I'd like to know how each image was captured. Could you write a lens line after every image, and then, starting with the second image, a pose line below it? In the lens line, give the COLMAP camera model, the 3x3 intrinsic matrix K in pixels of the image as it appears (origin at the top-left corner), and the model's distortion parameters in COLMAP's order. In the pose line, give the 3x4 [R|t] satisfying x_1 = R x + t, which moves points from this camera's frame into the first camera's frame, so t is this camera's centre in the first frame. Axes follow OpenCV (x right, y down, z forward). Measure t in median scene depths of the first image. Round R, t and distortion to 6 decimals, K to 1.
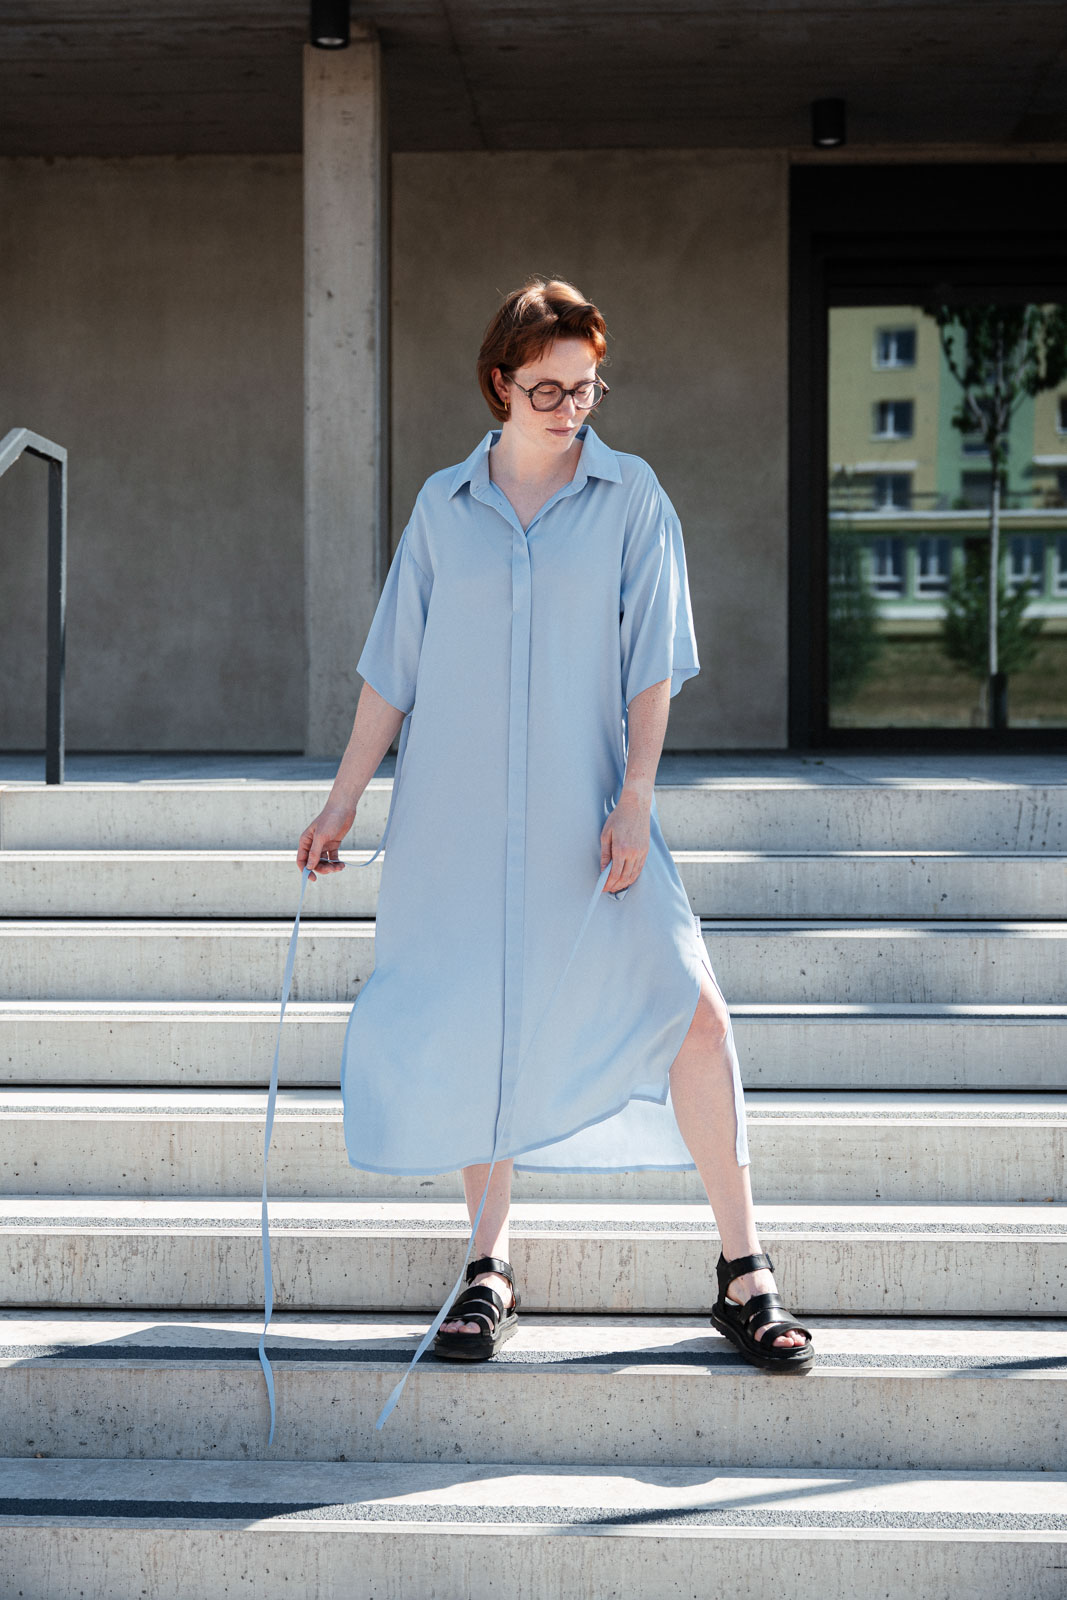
lens RADIAL K [[2123.2, 0, 533.5], [0, 2123.2, 800.0], [0, 0, 1]] dist [0.009334, 0.009065]
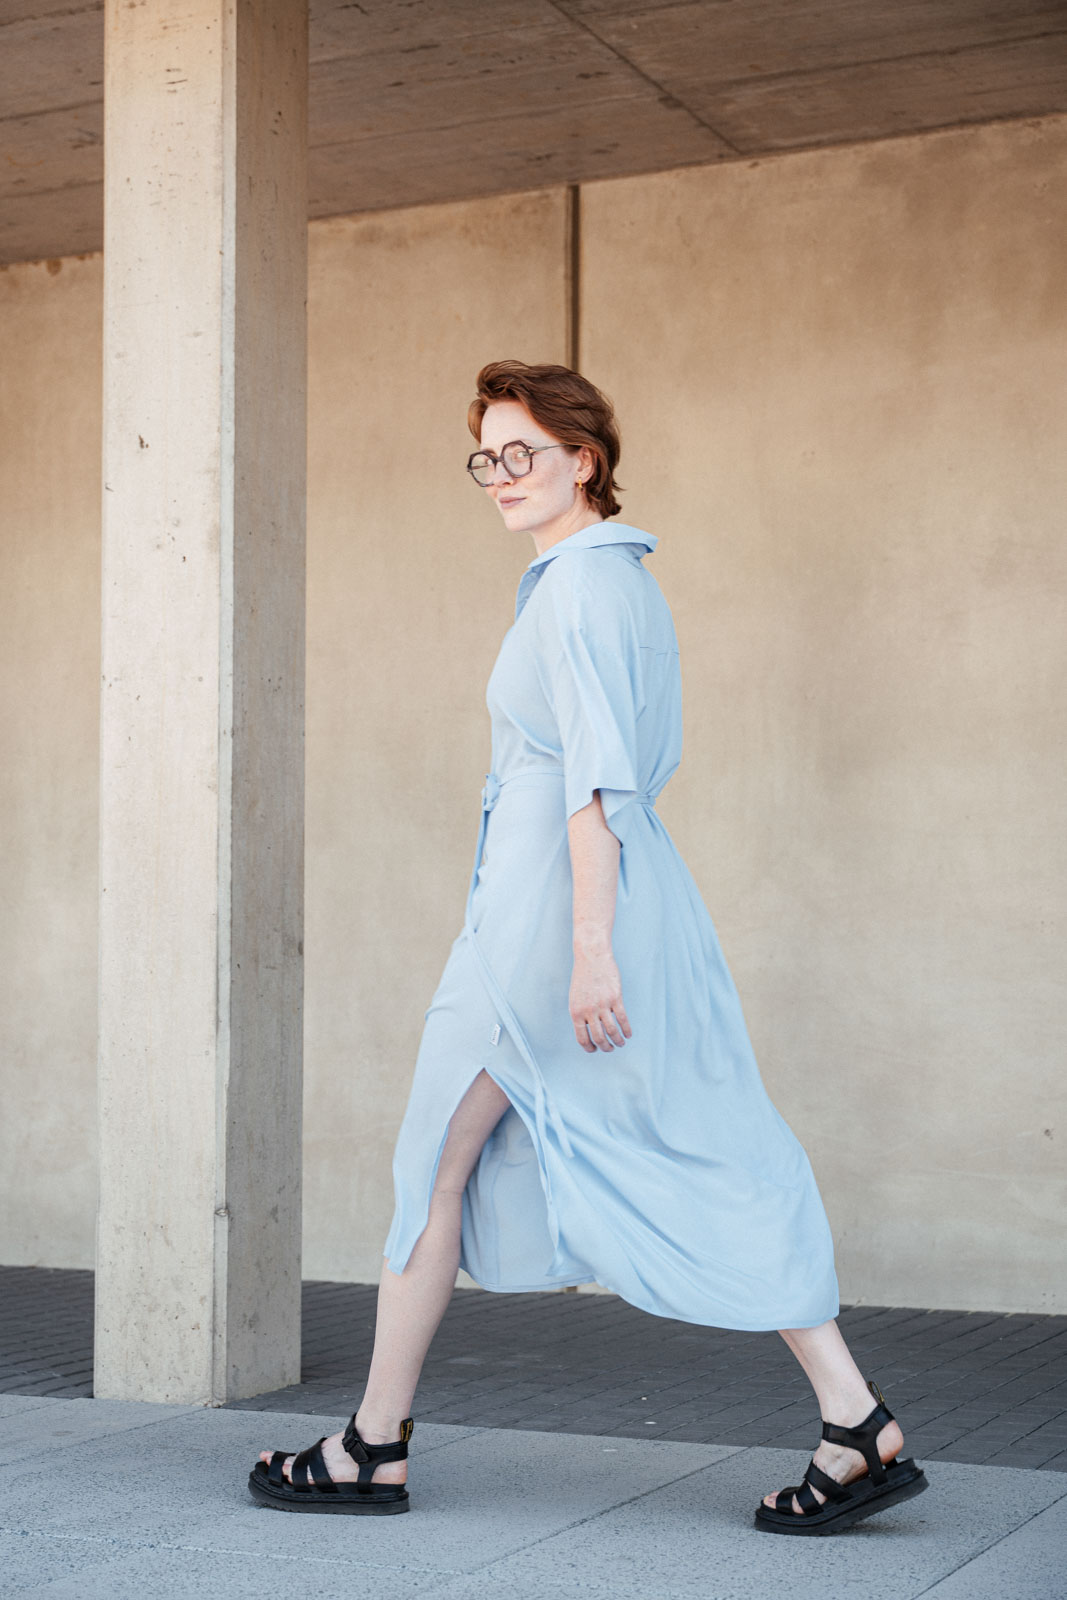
lens RADIAL K [[2497.4, 0, 534.9], [0, 2497.4, 938.8], [0, 0, 1]] dist [0.011042, -0.017755]
pose [[0.932300, -0.008695, -0.361582, 0.447515], [-0.009752, 0.998743, -0.049162, -0.226230], [0.361555, 0.049360, 0.931043, 1.173511]]
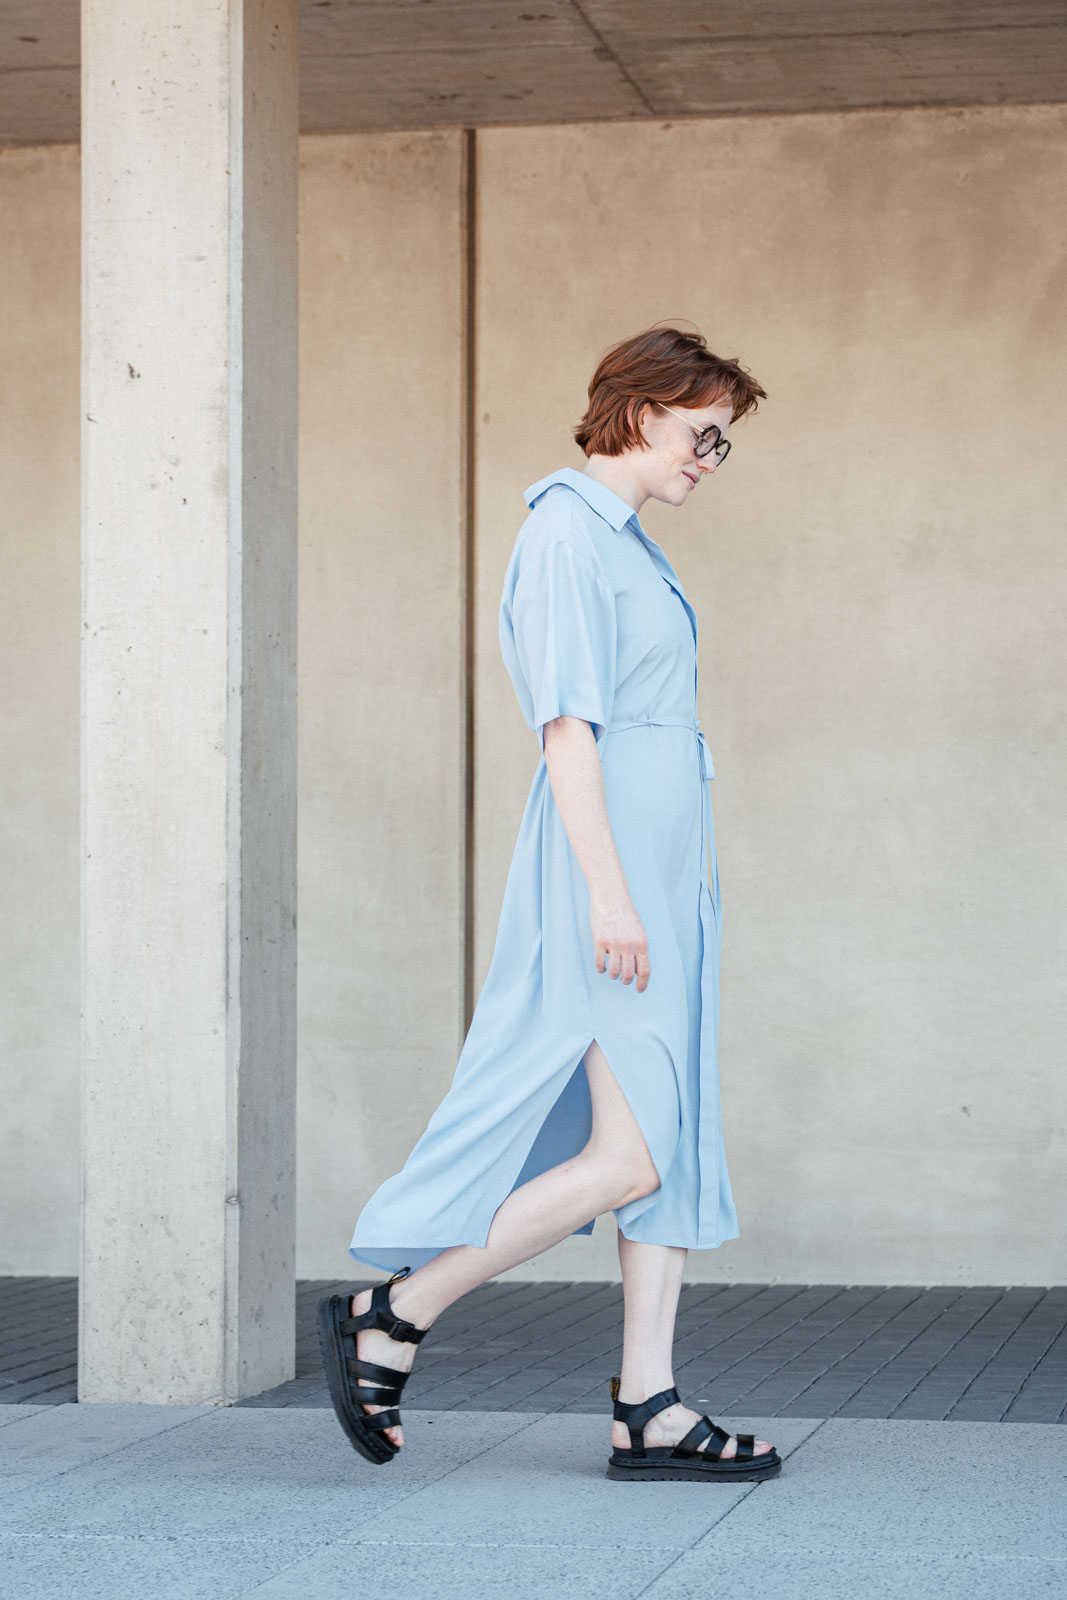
lens RADIAL K [[2556.5, 0, 877.5], [0, 2556.5, 1009.2], [0, 0, 1]] dist [0.005609, 0.001213]
pose [[0.996512, 0.002337, -0.083418, 0.245588], [-0.003901, 0.999819, -0.018597, -0.218160], [0.083359, 0.018858, 0.996341, 1.106871]]
